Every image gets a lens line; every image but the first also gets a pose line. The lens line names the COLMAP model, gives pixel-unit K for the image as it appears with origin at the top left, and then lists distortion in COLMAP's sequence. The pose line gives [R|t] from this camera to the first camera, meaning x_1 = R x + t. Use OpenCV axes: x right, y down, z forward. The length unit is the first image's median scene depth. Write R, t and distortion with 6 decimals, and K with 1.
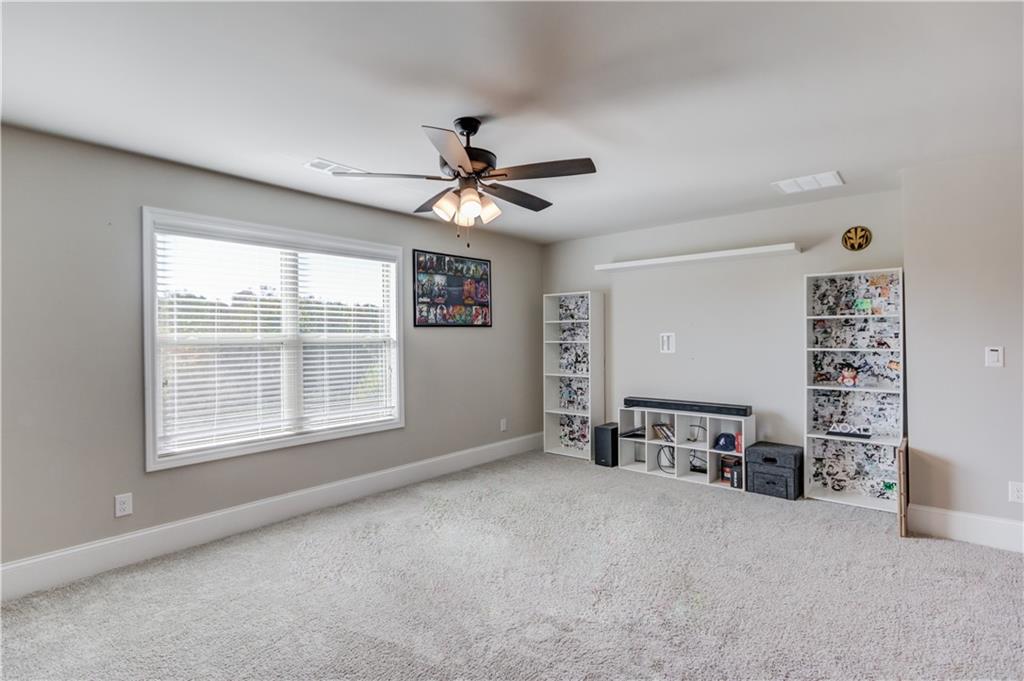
lens RADIAL K [[494.2, 0, 512.5], [0, 494.2, 336.5], [0, 0, 1]] dist [-0.015659, 0.007623]
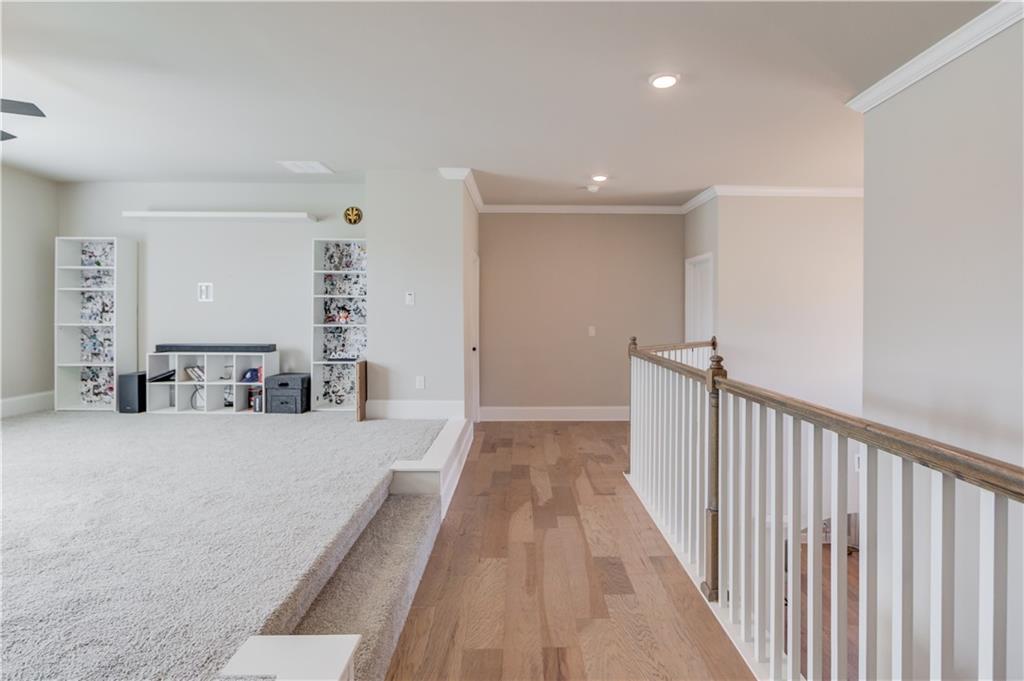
lens RADIAL K [[494.2, 0, 509.0], [0, 494.2, 306.3], [0, 0, 1]] dist [-0.015659, 0.007623]
pose [[0.750878, 0.010107, 0.660363, 0.109000], [-0.008405, 0.999948, -0.005747, 0.047642], [-0.660387, -0.001235, 0.750924, -0.264079]]
